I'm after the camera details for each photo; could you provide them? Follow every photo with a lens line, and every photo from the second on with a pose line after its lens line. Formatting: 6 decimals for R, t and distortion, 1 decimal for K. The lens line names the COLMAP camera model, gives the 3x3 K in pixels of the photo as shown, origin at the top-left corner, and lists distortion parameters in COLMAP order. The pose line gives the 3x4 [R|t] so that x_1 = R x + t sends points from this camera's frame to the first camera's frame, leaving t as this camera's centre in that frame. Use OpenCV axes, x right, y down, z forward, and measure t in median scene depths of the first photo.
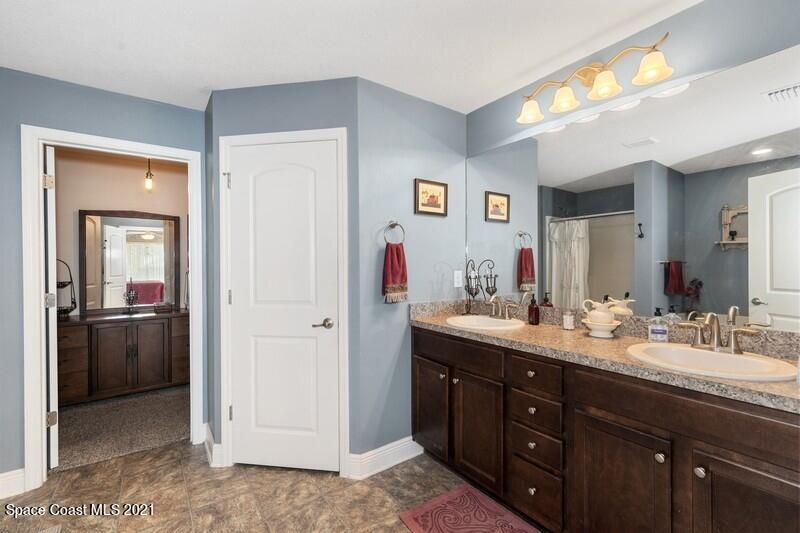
lens RADIAL K [[326.2, 0, 404.1], [0, 326.2, 271.1], [0, 0, 1]] dist [-0.028563, -0.000546]
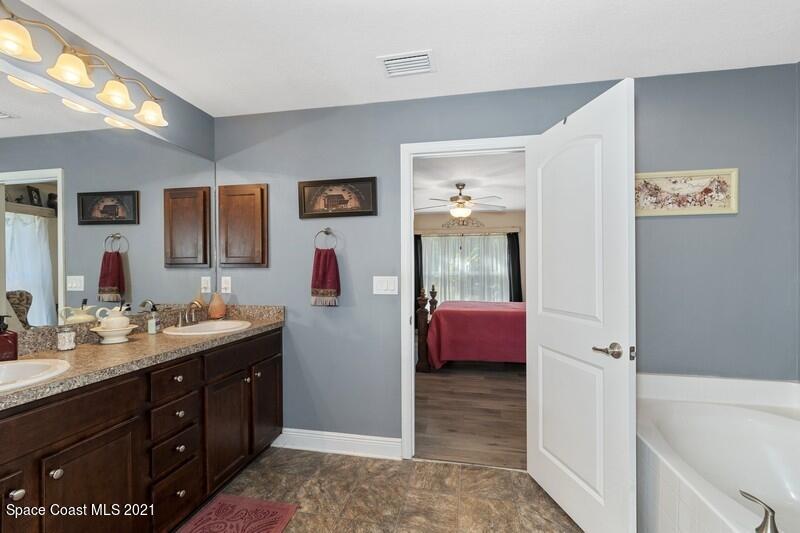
lens RADIAL K [[349.3, 0, 399.5], [0, 349.3, 267.3], [0, 0, 1]] dist [0.002080, 0.000138]
pose [[-0.651657, 0.011729, 0.758423, -0.901916], [0.019148, 0.999816, 0.000990, -0.018614], [-0.758272, 0.015168, -0.651762, 1.187572]]
